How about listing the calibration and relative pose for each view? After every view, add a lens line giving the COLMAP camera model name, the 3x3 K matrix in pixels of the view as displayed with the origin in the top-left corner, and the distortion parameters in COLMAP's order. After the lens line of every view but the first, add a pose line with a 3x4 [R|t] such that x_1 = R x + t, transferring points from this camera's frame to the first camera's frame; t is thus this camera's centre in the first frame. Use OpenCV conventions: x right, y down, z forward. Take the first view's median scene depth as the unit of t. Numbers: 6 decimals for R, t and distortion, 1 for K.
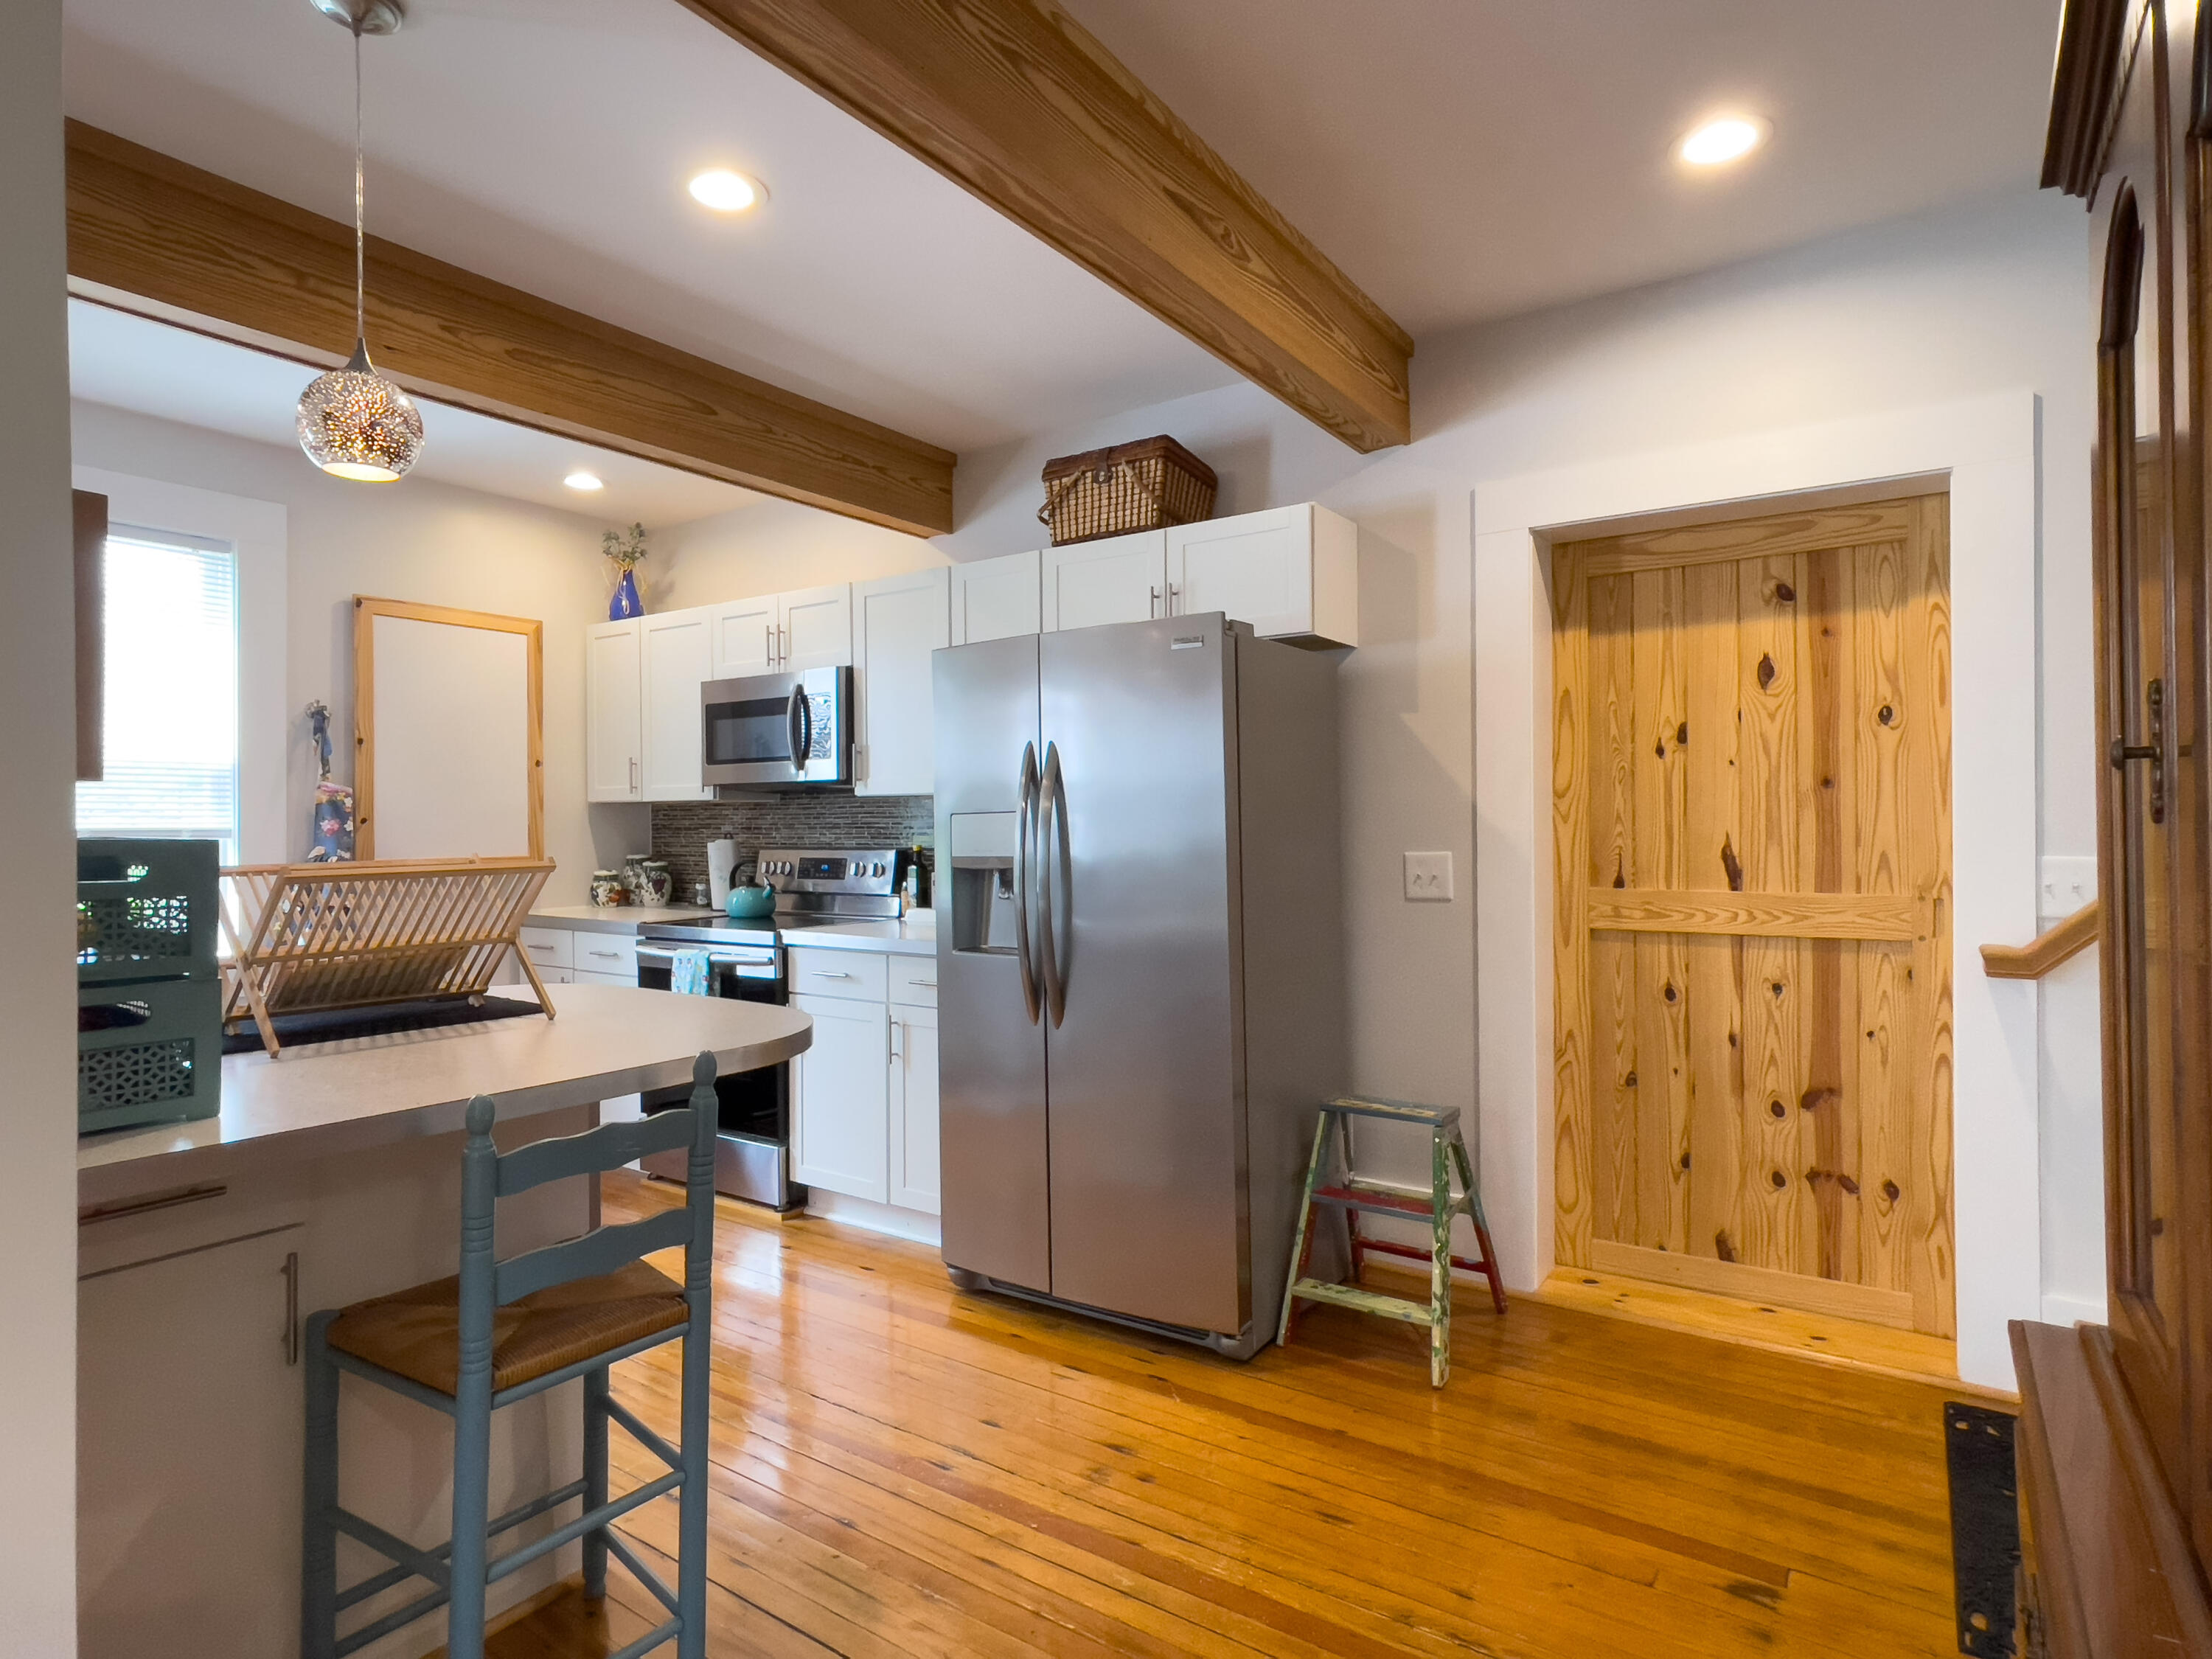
lens RADIAL K [[1154.4, 0, 1101.8], [0, 1154.4, 824.9], [0, 0, 1]] dist [0.012916, -0.006713]
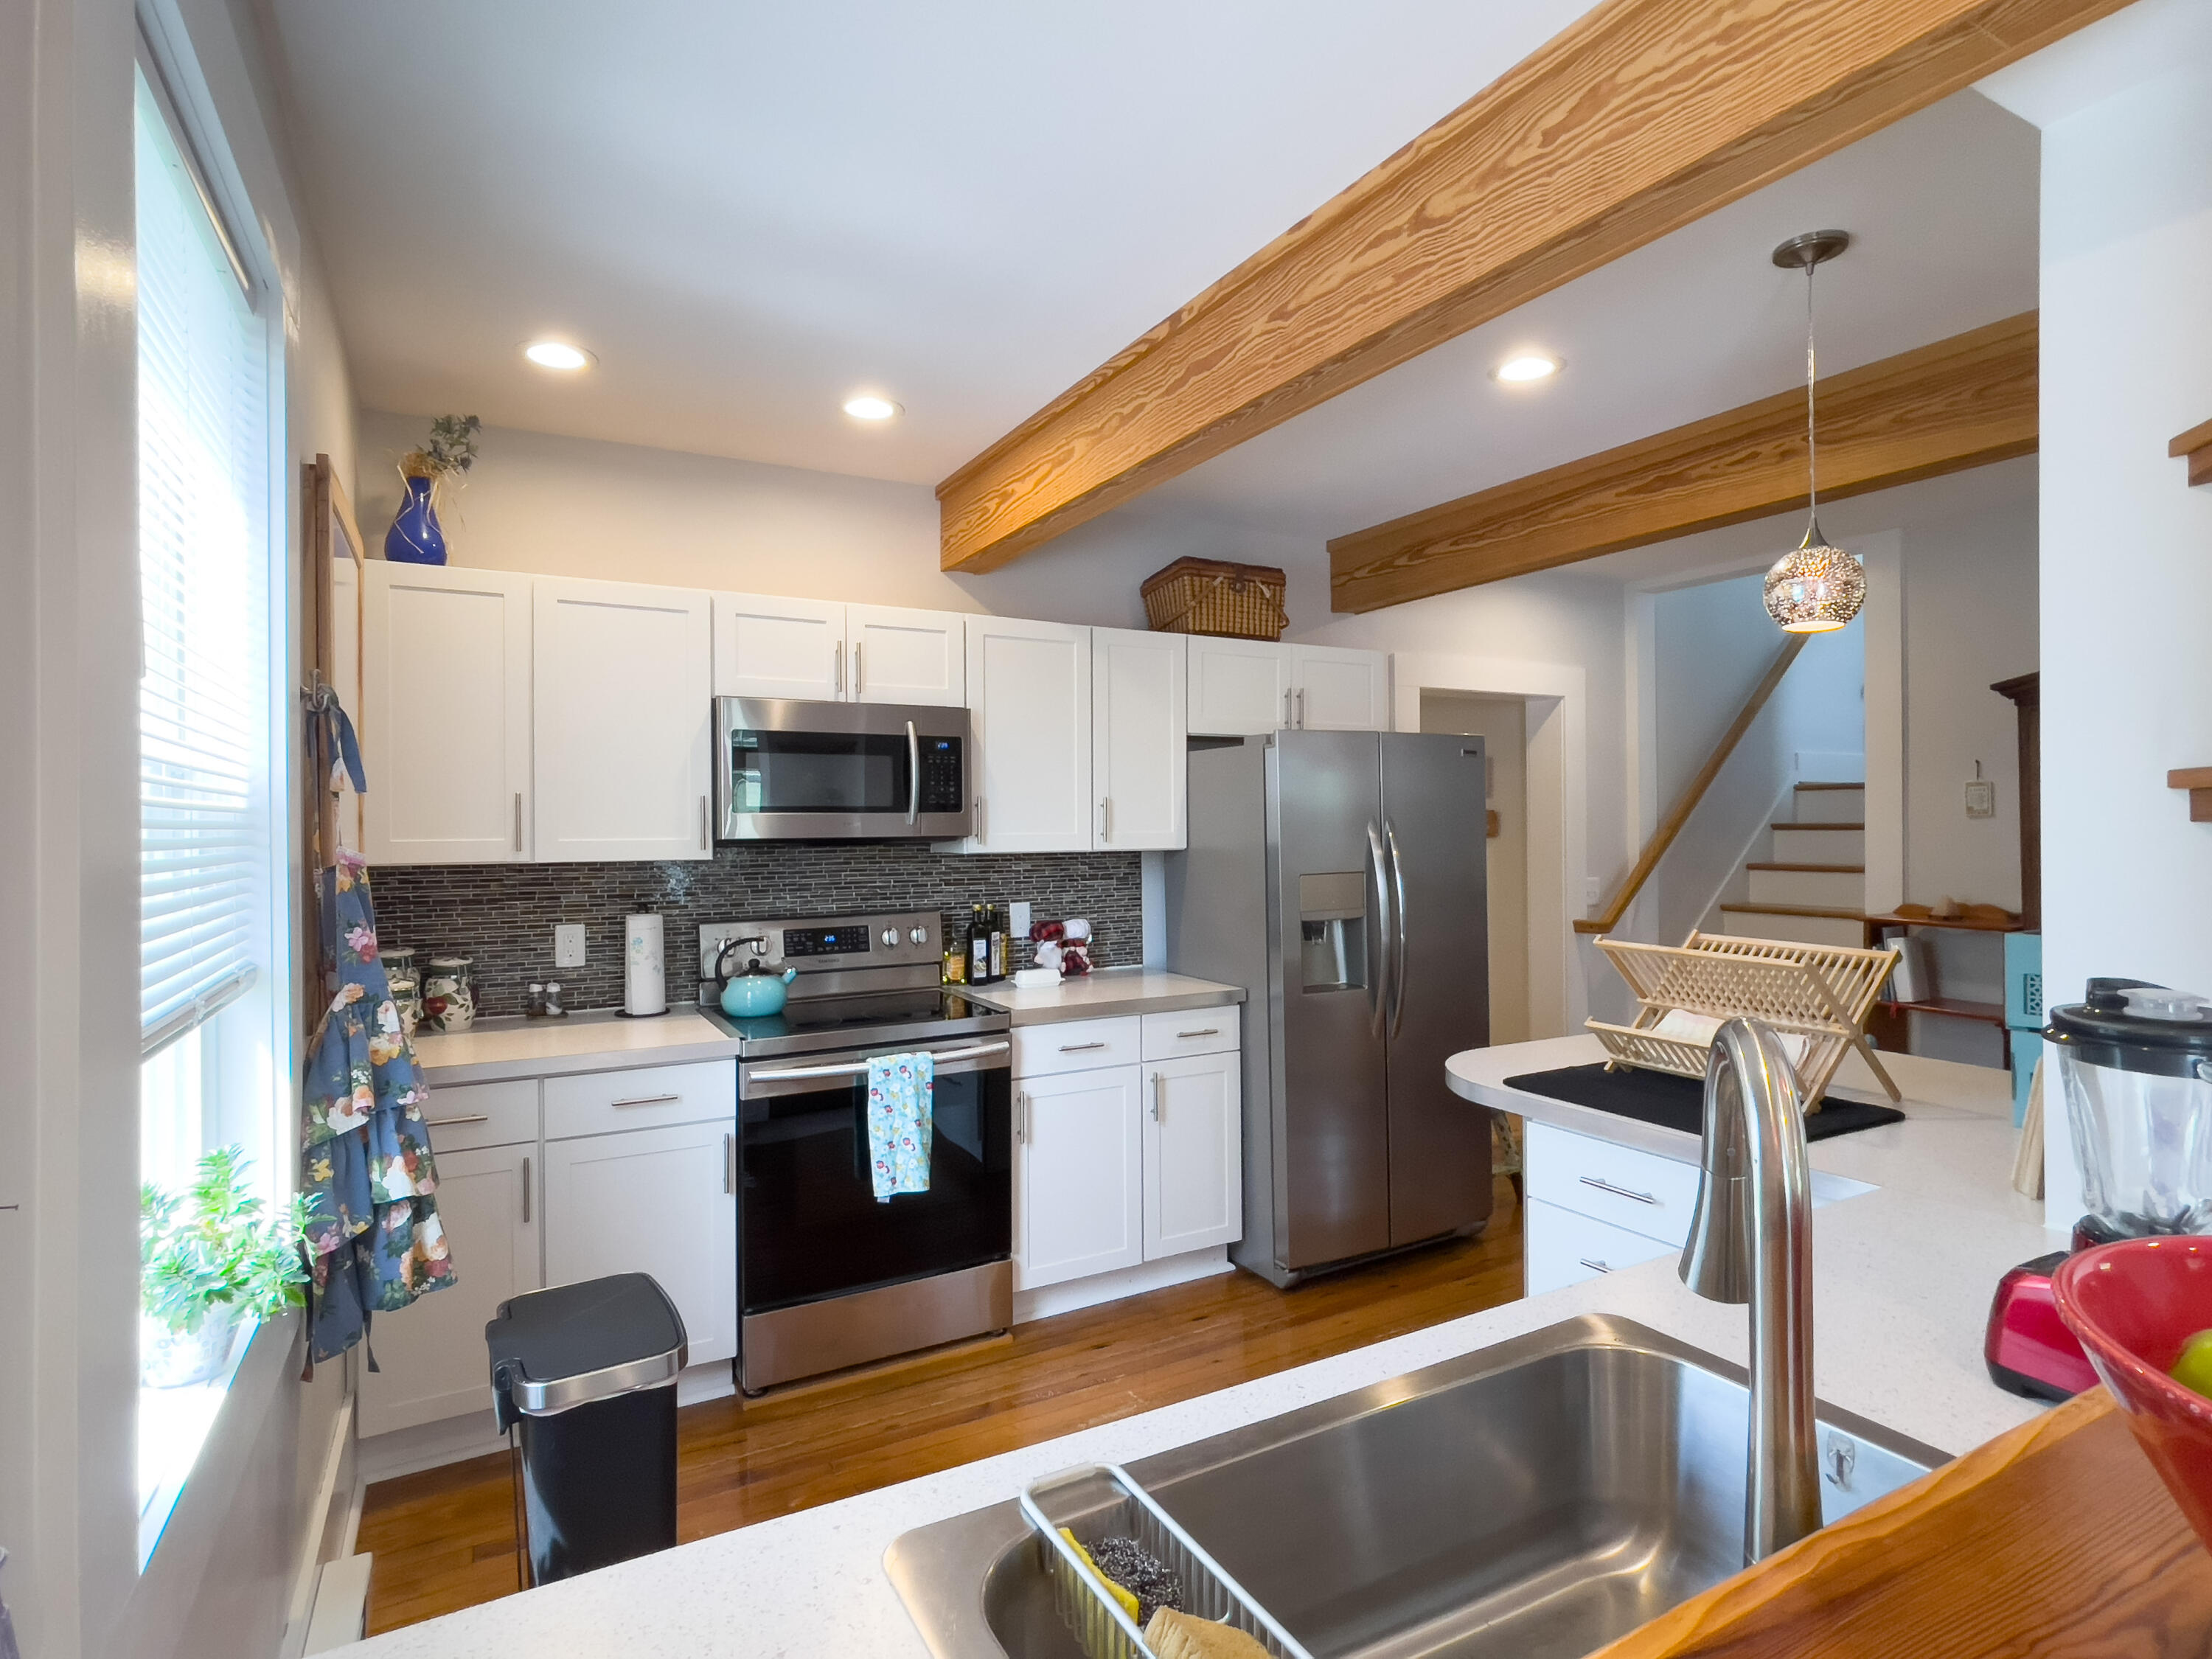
lens RADIAL K [[1154.4, 0, 1113.2], [0, 1154.4, 815.3], [0, 0, 1]] dist [0.012916, -0.006713]
pose [[0.461006, 0.006381, 0.887374, -0.918278], [0.007094, 0.999916, -0.010876, -0.042457], [-0.887369, 0.011309, 0.460922, 0.470083]]
